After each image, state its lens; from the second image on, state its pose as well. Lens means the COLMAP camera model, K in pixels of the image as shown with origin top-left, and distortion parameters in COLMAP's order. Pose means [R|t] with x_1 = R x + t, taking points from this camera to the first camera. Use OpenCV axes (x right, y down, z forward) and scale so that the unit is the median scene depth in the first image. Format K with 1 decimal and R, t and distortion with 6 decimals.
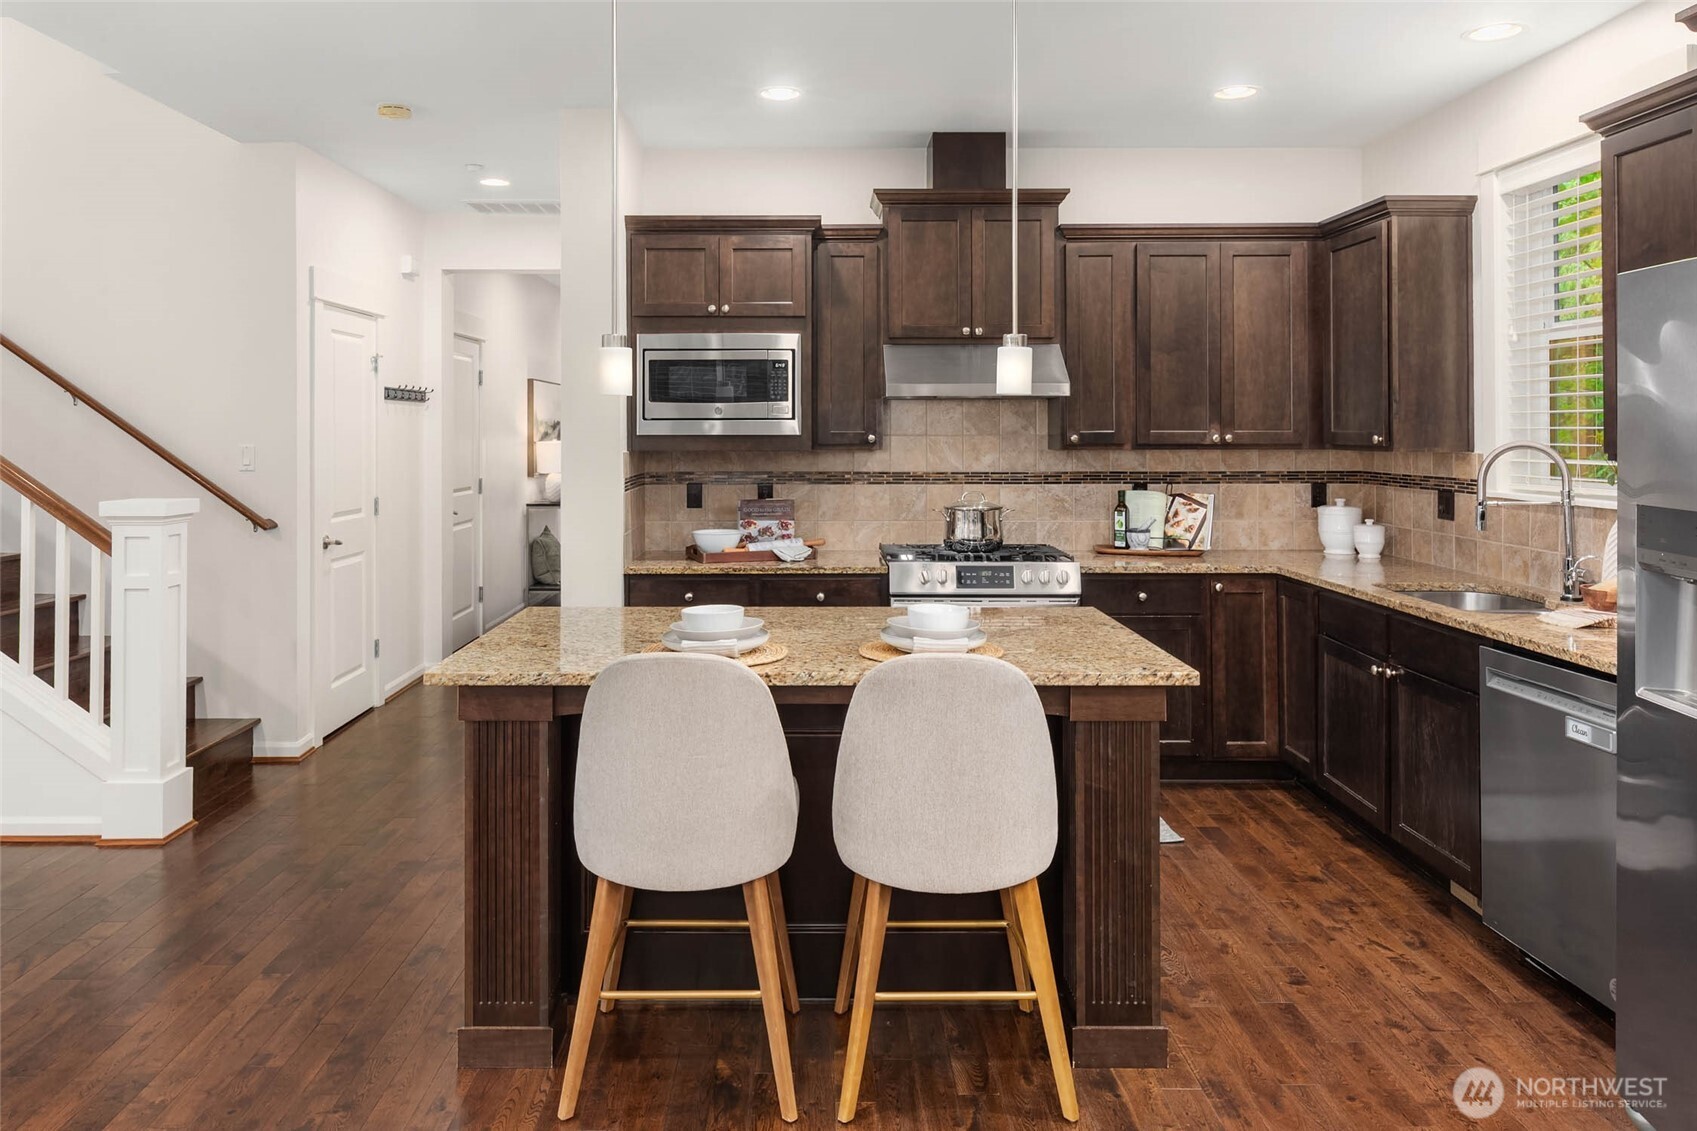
lens RADIAL K [[1343.2, 0, 923.6], [0, 1343.2, 415.2], [0, 0, 1]] dist [0.005026, -0.003578]
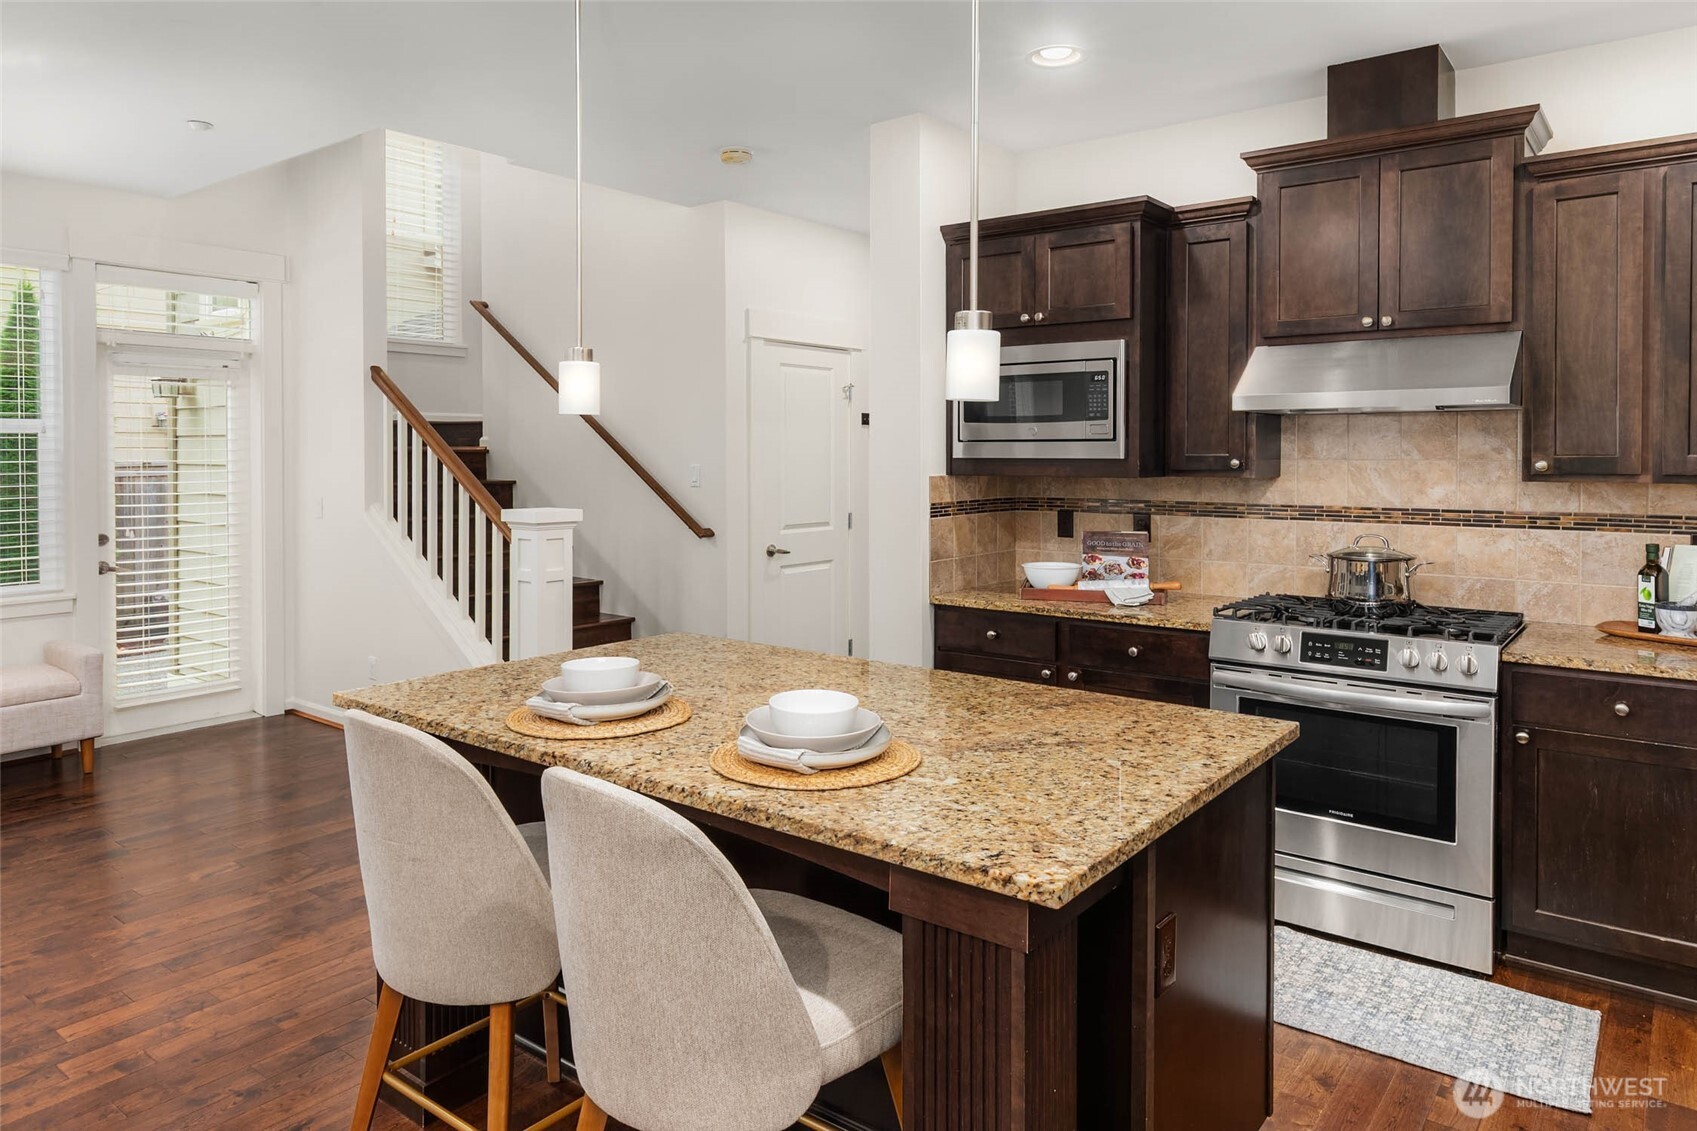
lens RADIAL K [[1139.4, 0, 868.5], [0, 1139.4, 479.1], [0, 0, 1]] dist [0.012844, 0.000557]
pose [[0.733710, 0.016935, -0.679252, 0.267512], [0.006707, 0.999460, 0.032163, 0.003128], [0.679430, -0.028154, 0.733200, 0.343649]]
